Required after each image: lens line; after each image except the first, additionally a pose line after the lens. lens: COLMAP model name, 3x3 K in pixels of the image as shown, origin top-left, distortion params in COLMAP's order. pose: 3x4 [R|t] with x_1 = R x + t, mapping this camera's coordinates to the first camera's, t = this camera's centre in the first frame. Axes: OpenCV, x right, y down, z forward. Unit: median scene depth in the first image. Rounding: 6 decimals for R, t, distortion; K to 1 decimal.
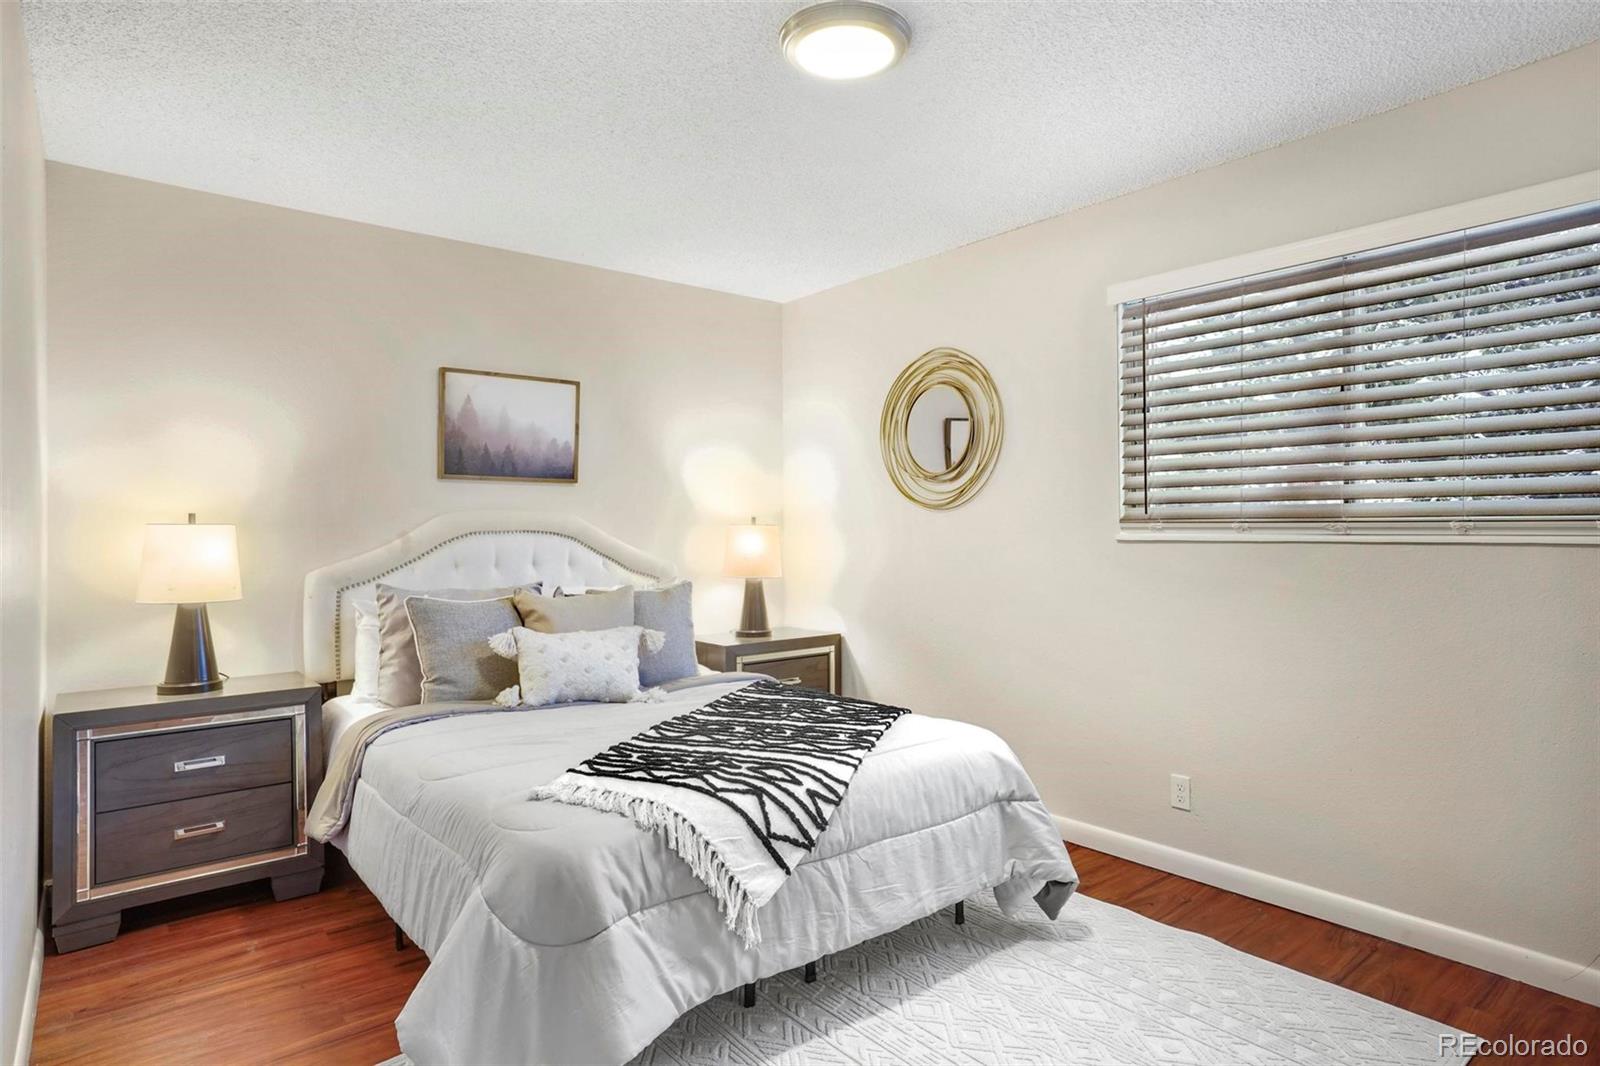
lens RADIAL K [[925.1, 0, 815.0], [0, 925.1, 519.9], [0, 0, 1]] dist [-0.044663, 0.035511]
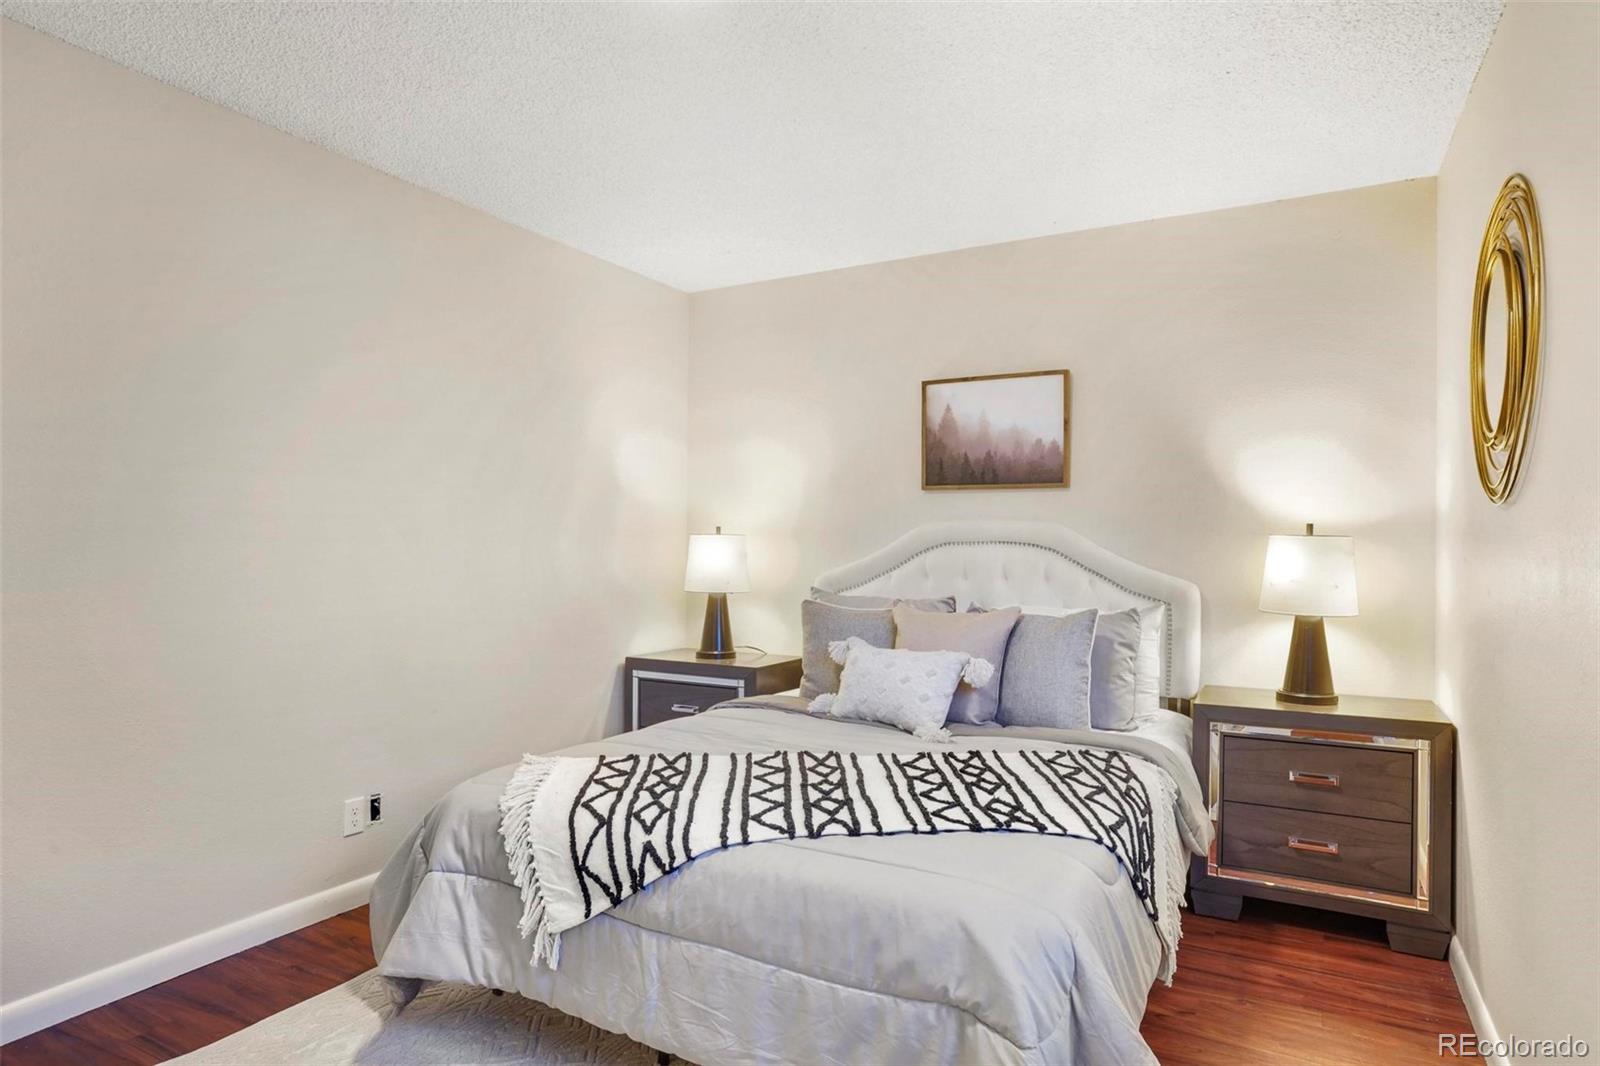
lens RADIAL K [[925.1, 0, 792.3], [0, 925.1, 540.5], [0, 0, 1]] dist [-0.044663, 0.035511]
pose [[0.340603, 0.003349, -0.940201, 0.615772], [-0.000693, 0.999994, 0.003311, 0.009486], [0.940207, -0.000476, 0.340603, 0.617929]]
